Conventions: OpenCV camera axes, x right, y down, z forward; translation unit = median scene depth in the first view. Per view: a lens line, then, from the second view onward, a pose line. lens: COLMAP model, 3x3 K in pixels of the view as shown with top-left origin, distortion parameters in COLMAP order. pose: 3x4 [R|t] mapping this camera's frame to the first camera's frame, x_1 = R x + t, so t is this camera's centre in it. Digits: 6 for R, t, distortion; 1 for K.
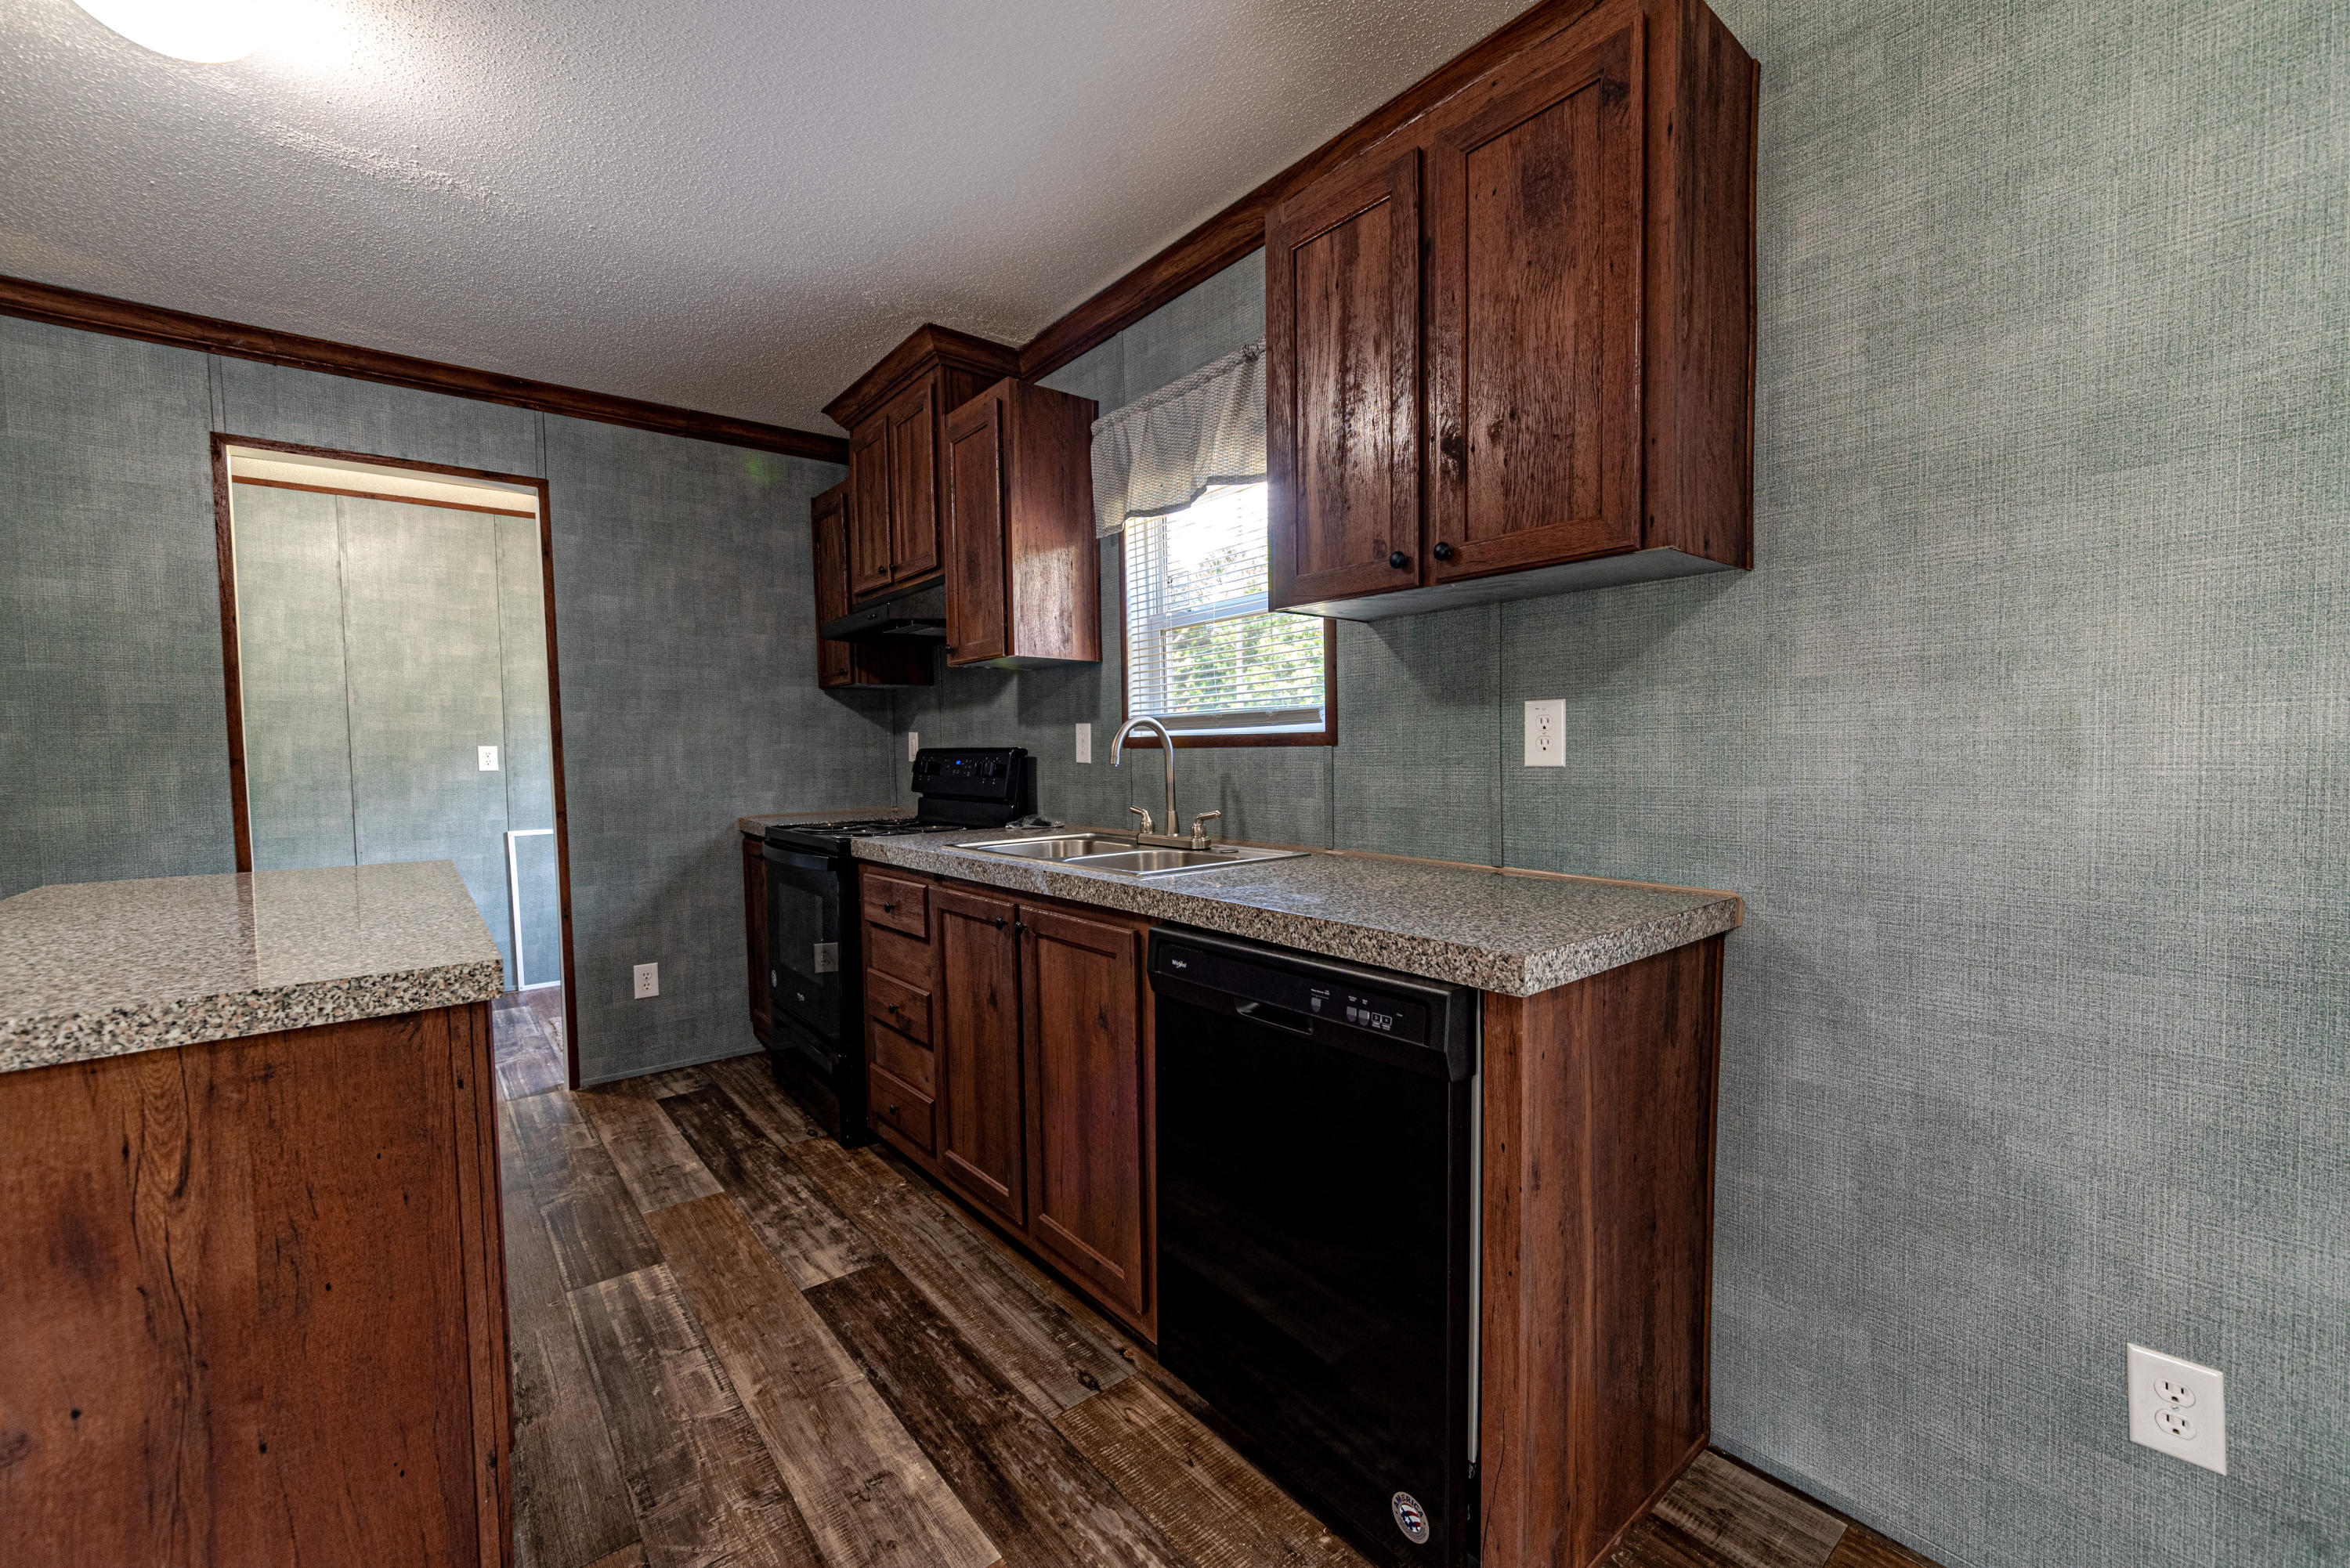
lens RADIAL K [[945.2, 0, 1170.3], [0, 945.2, 792.7], [0, 0, 1]] dist [-0.005659, 0.002397]
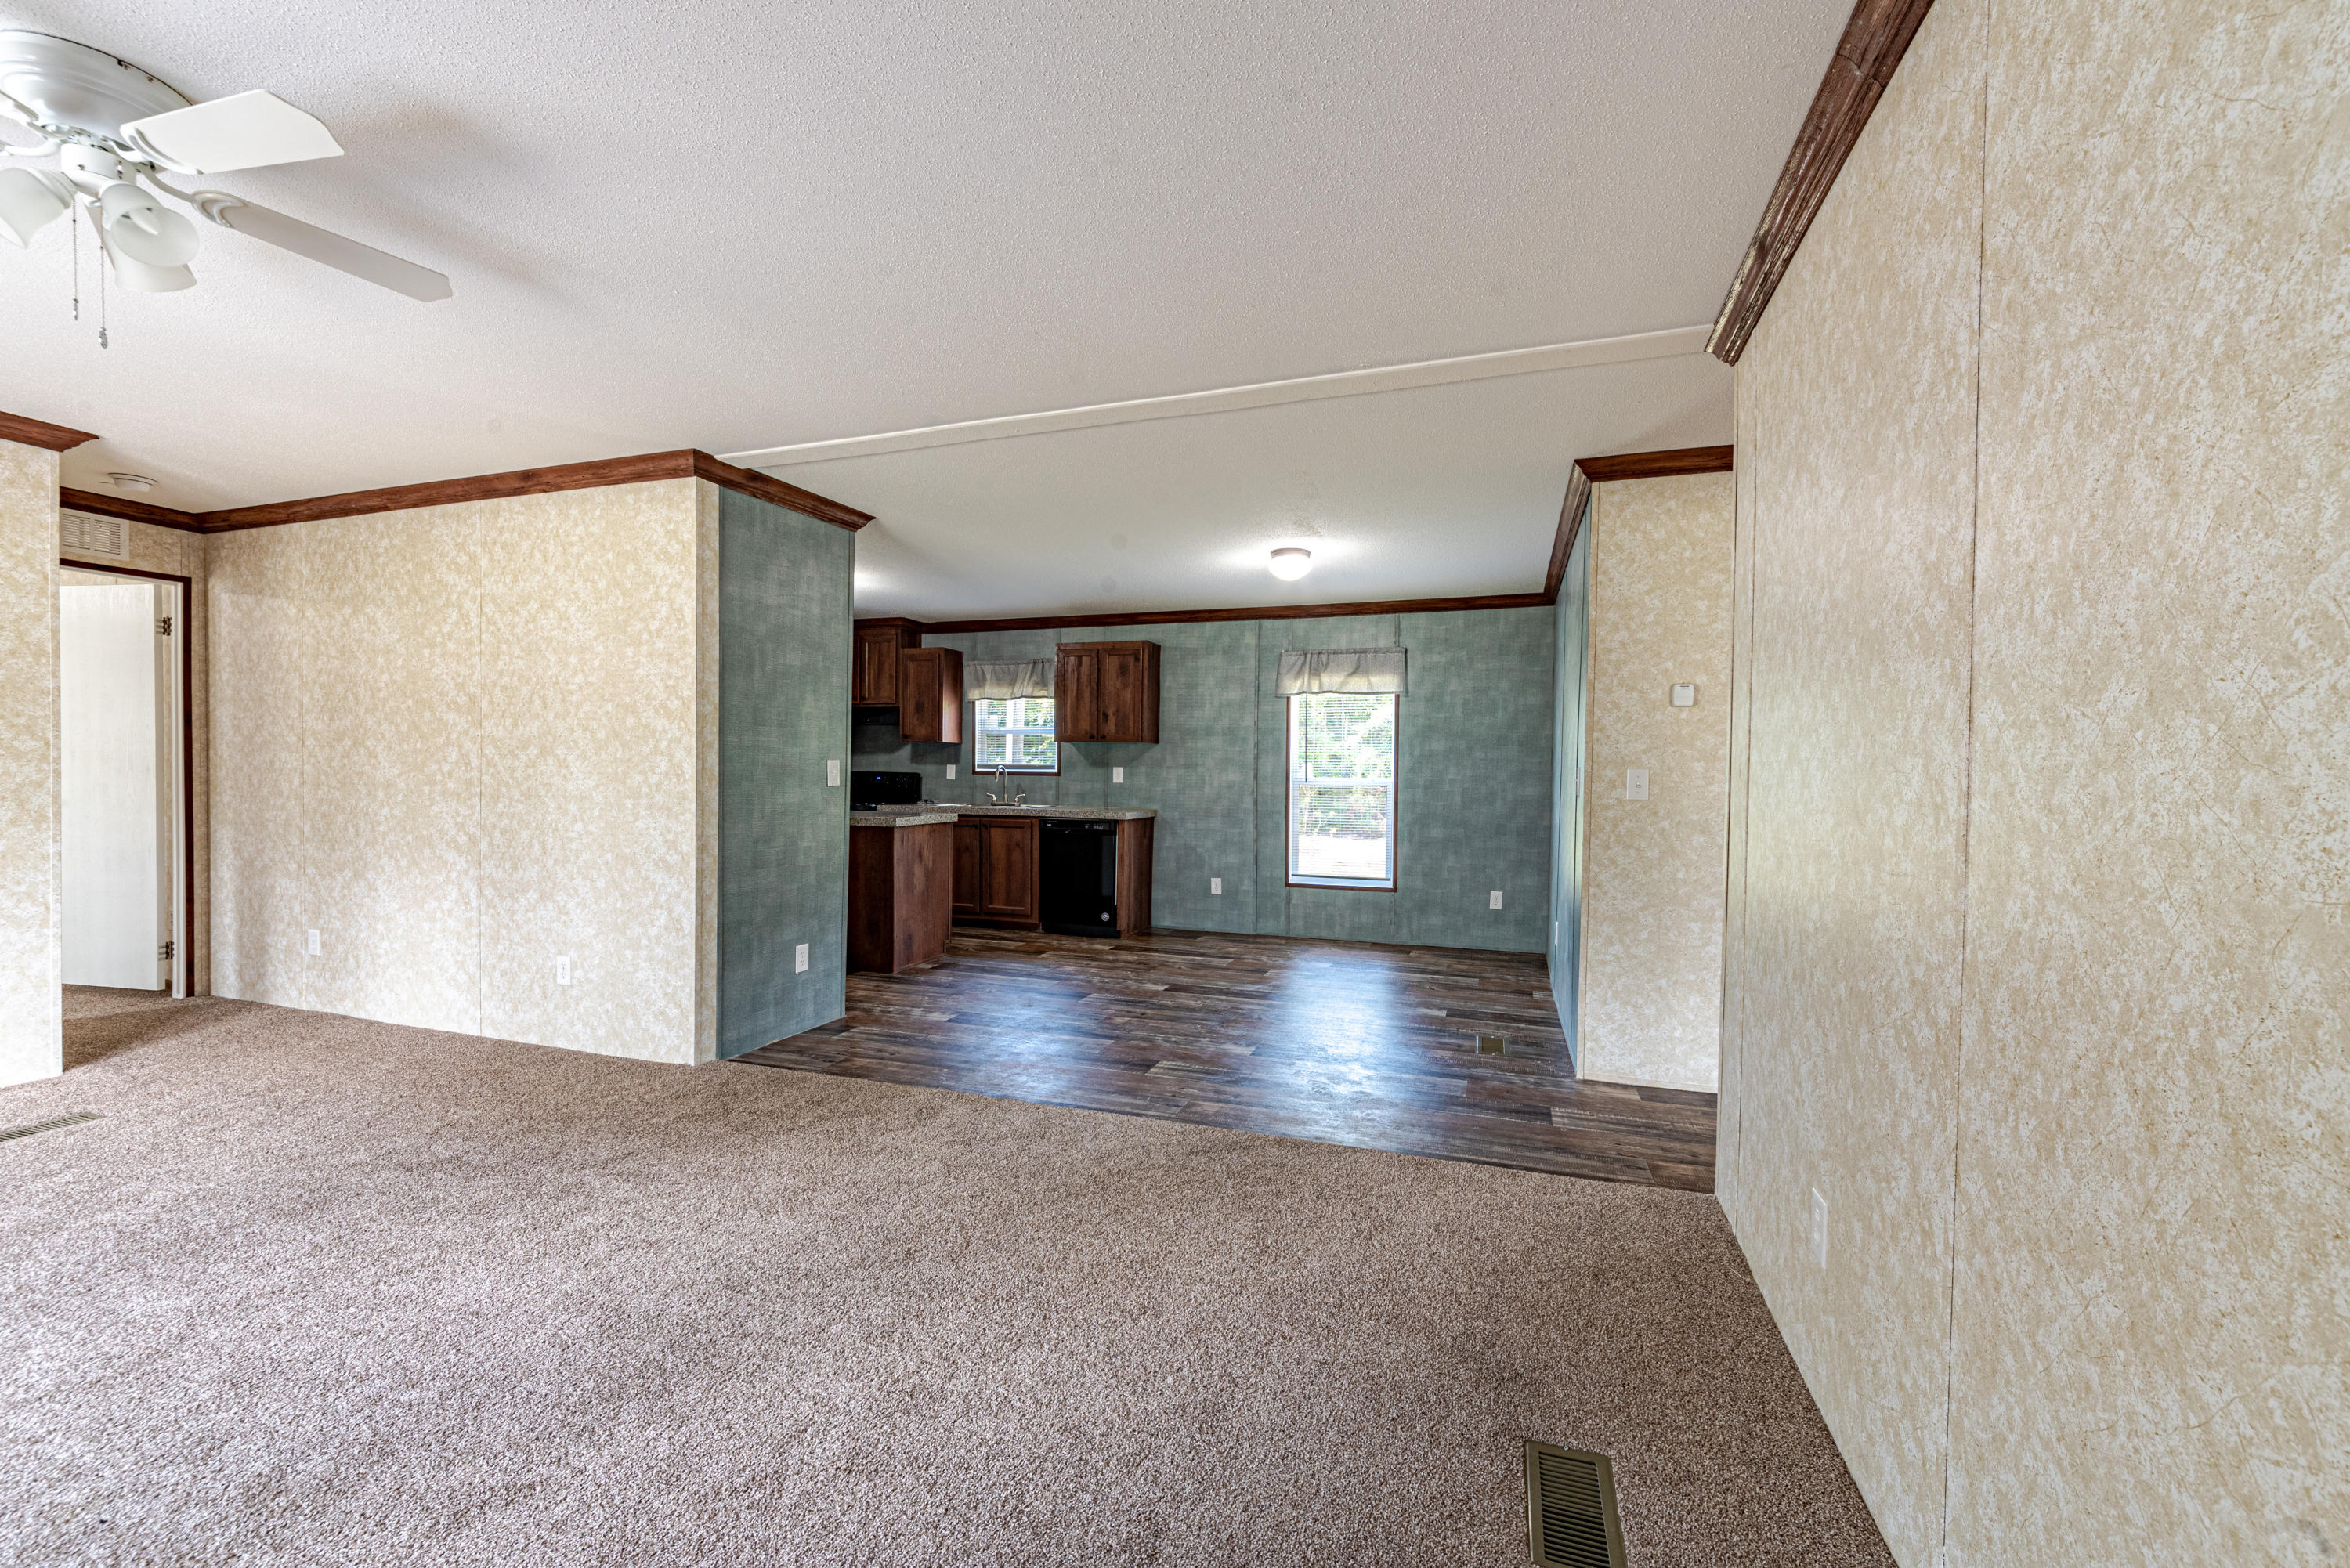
lens RADIAL K [[945.2, 0, 1175.9], [0, 945.2, 795.5], [0, 0, 1]] dist [-0.005659, 0.002397]
pose [[0.849071, 0.013145, 0.528115, -1.324003], [-0.001113, 0.999733, -0.023094, 0.104069], [-0.528278, 0.019021, 0.848859, -2.237217]]
